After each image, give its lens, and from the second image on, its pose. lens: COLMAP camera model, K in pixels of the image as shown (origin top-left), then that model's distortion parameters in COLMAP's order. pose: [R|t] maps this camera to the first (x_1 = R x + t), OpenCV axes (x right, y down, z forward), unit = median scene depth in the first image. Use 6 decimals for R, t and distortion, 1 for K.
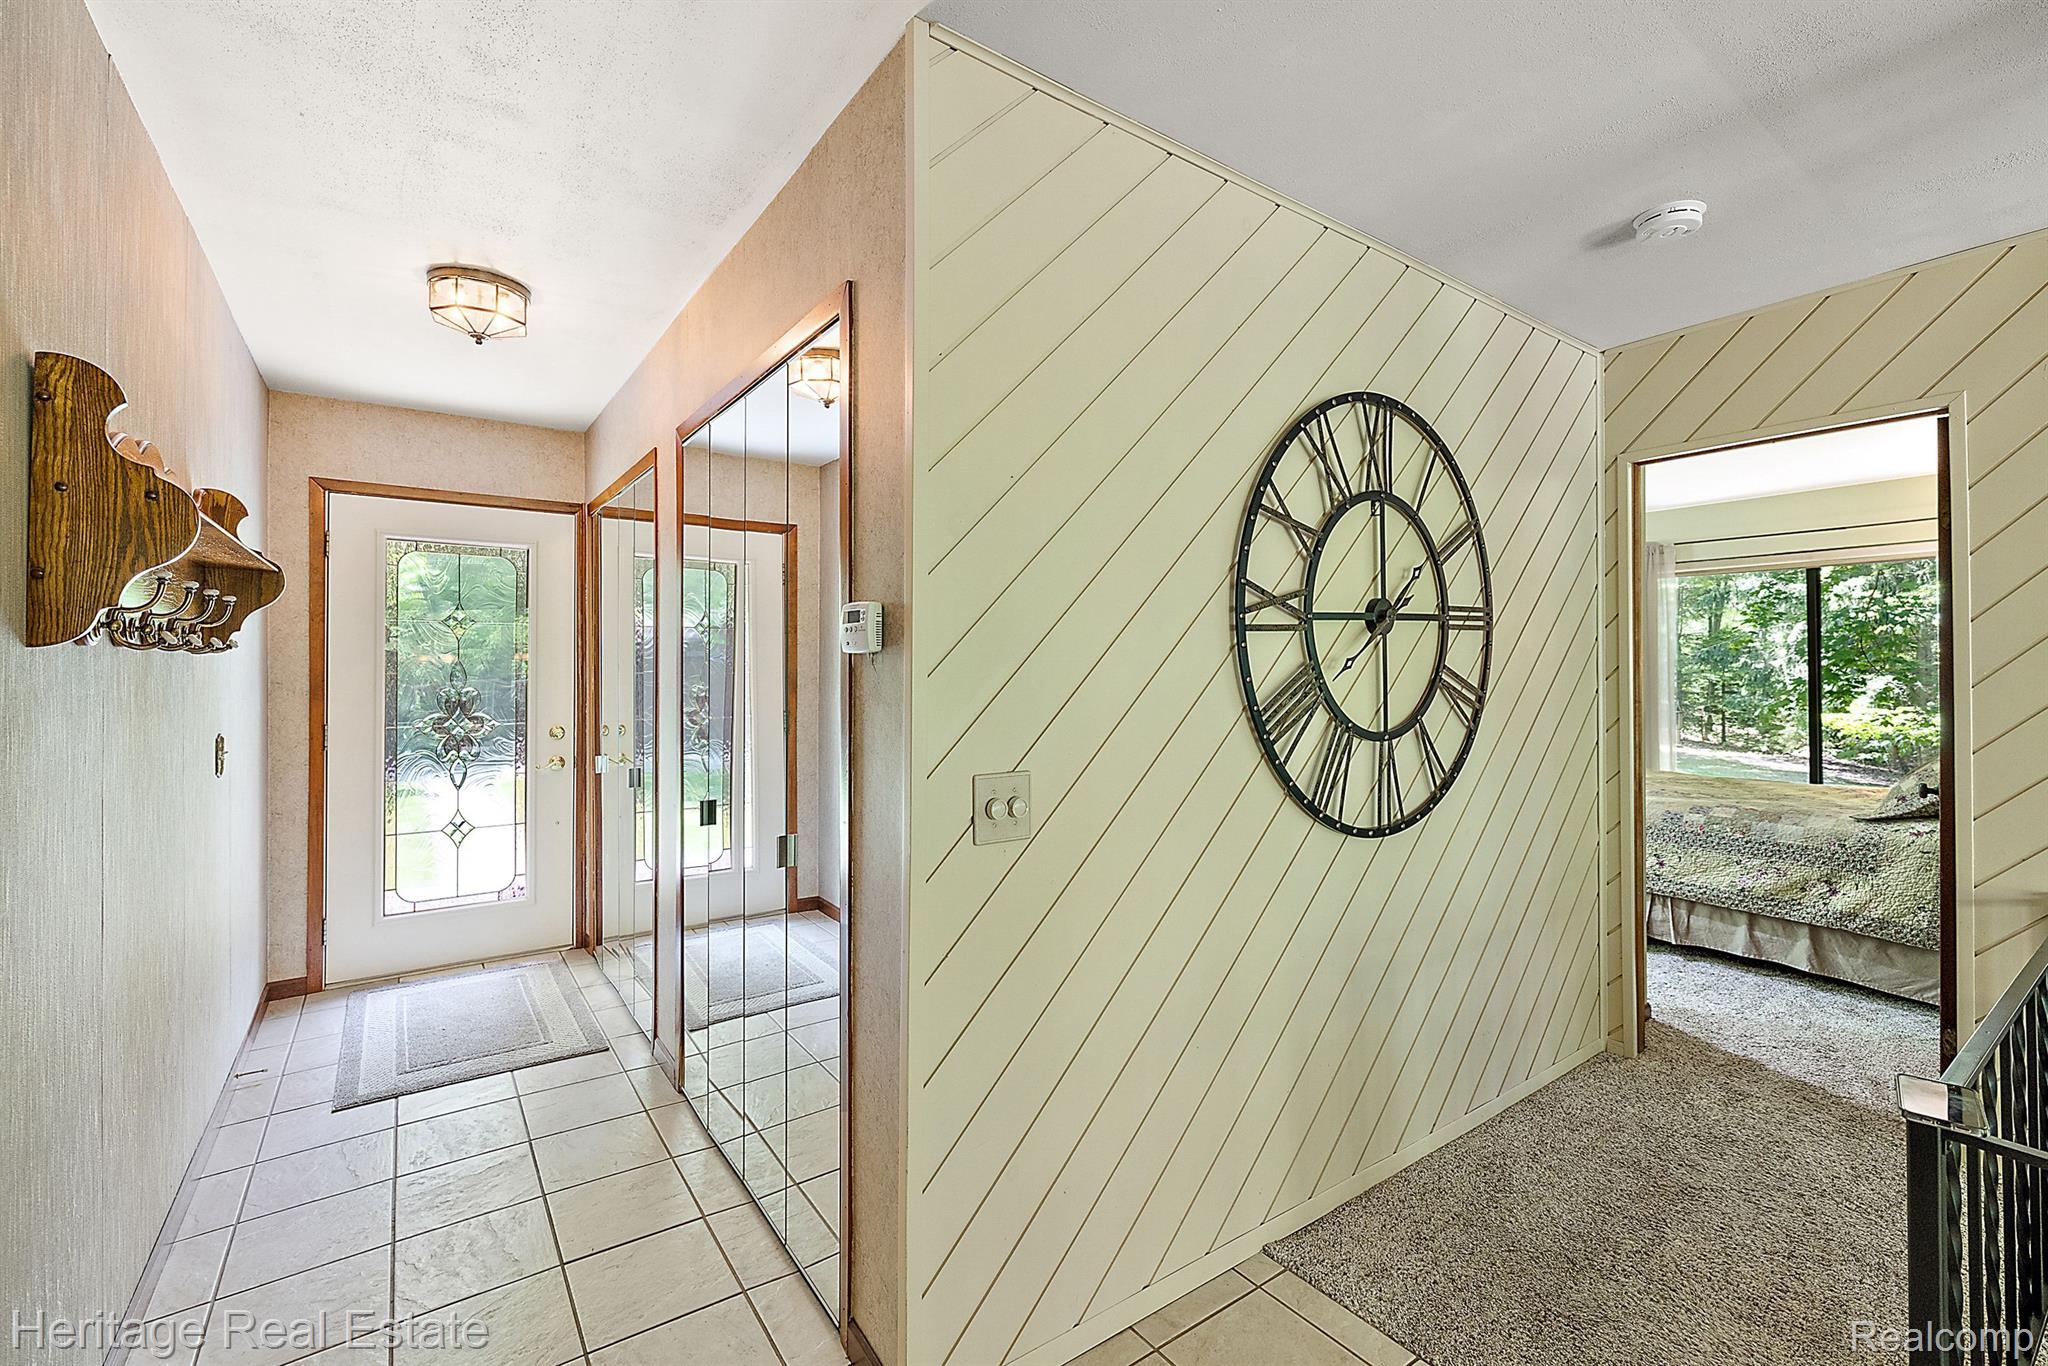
lens RADIAL K [[870.3, 0, 1020.7], [0, 870.3, 679.8], [0, 0, 1]] dist [-0.001245, -0.000114]
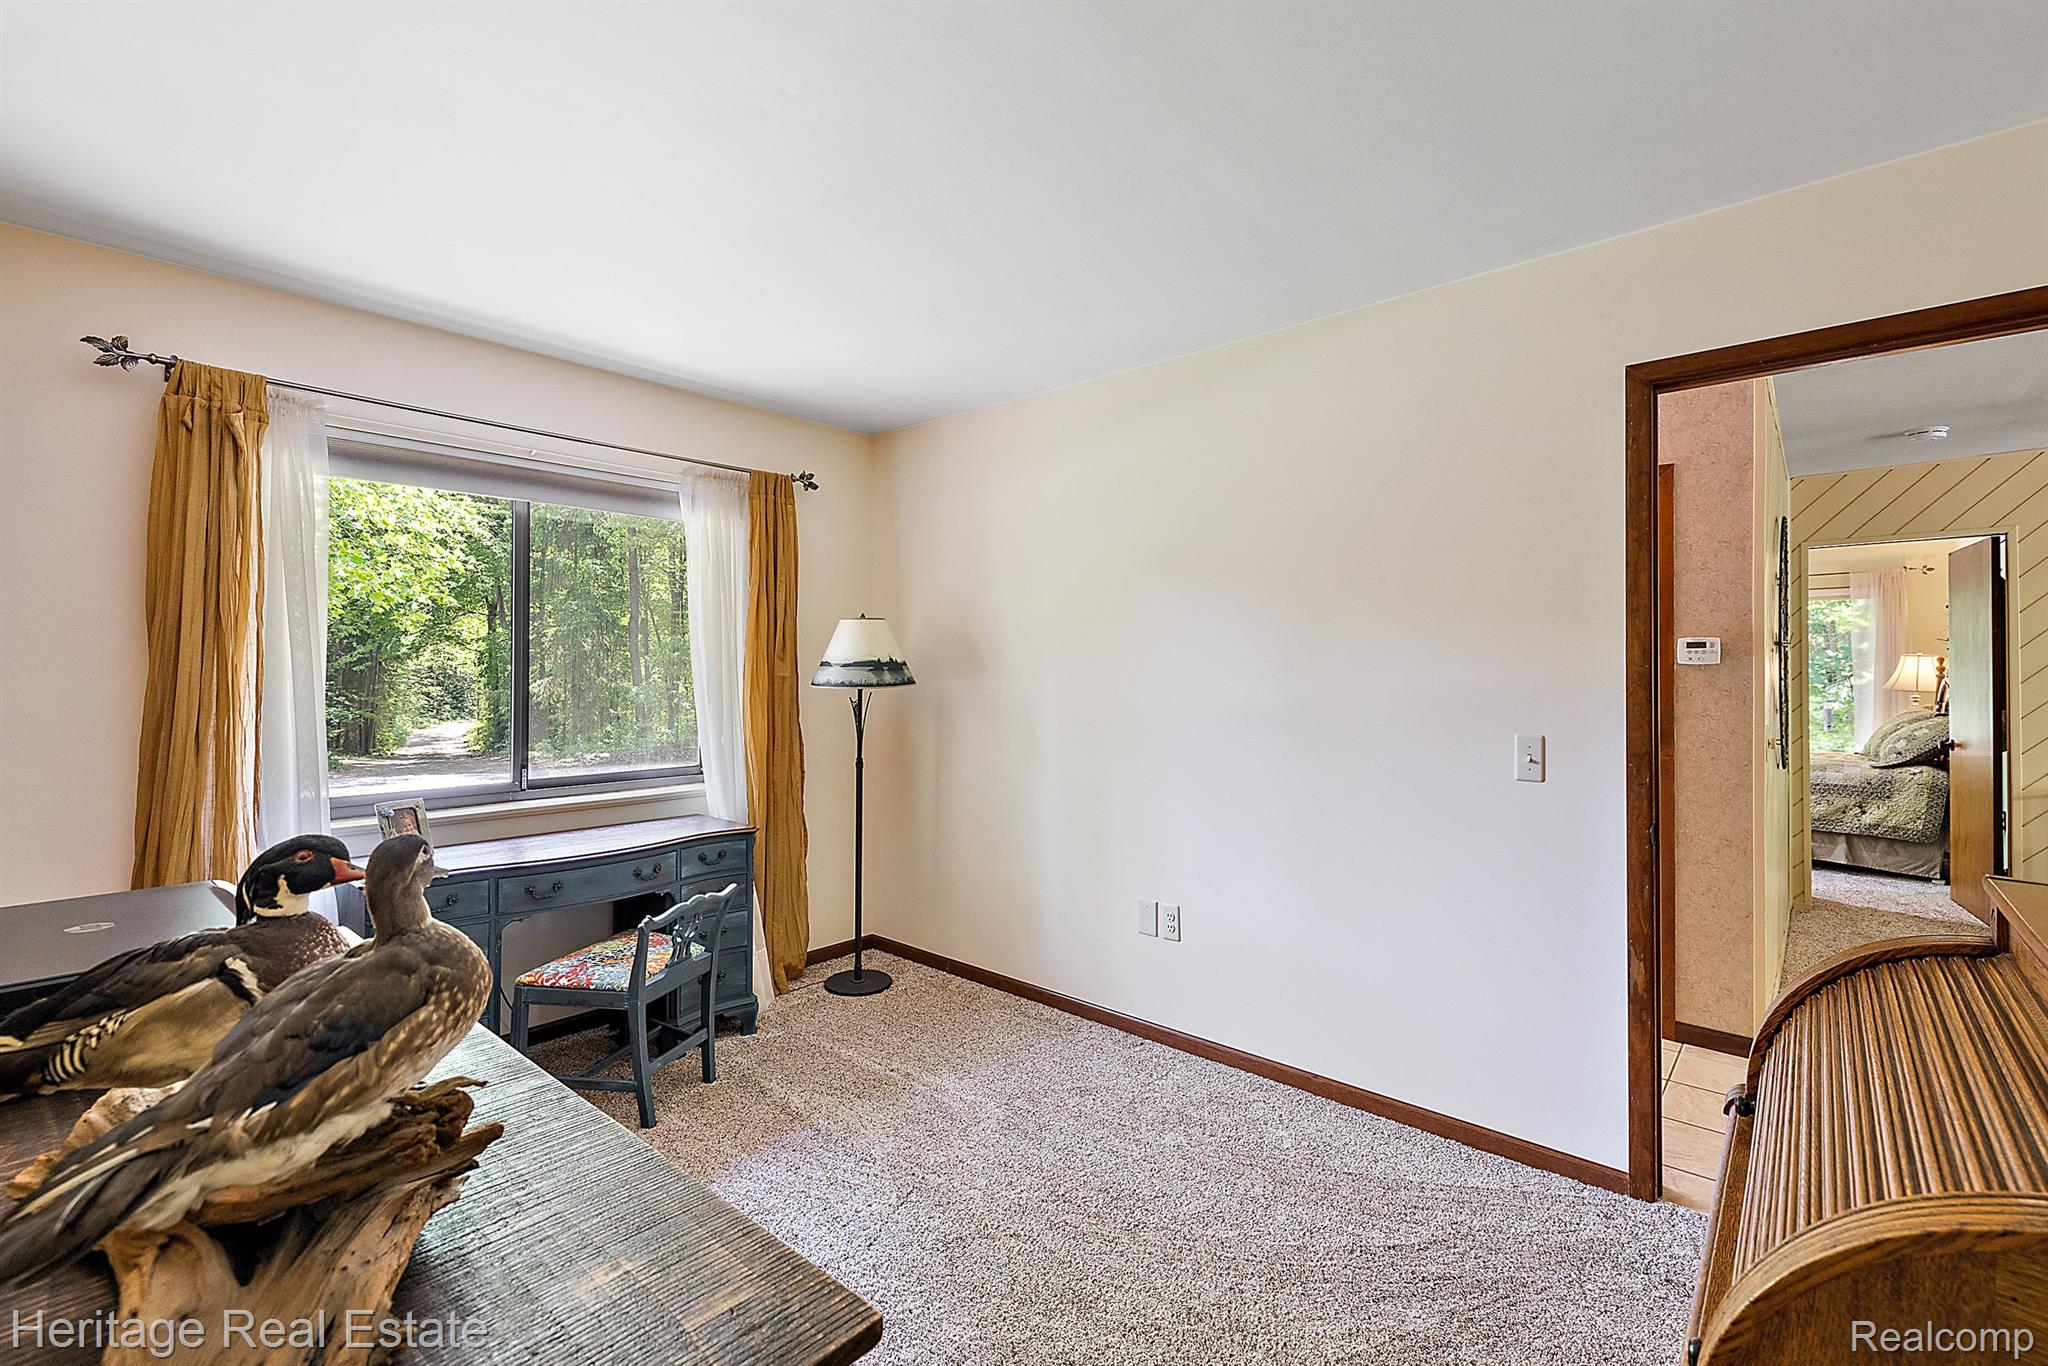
lens RADIAL K [[870.3, 0, 1027.6], [0, 870.3, 674.0], [0, 0, 1]] dist [-0.001245, -0.000114]
pose [[0.974755, 0.003918, 0.223241, -0.947638], [-0.000230, 0.999863, -0.016545, 0.013720], [-0.223275, 0.016076, 0.974623, -0.234343]]
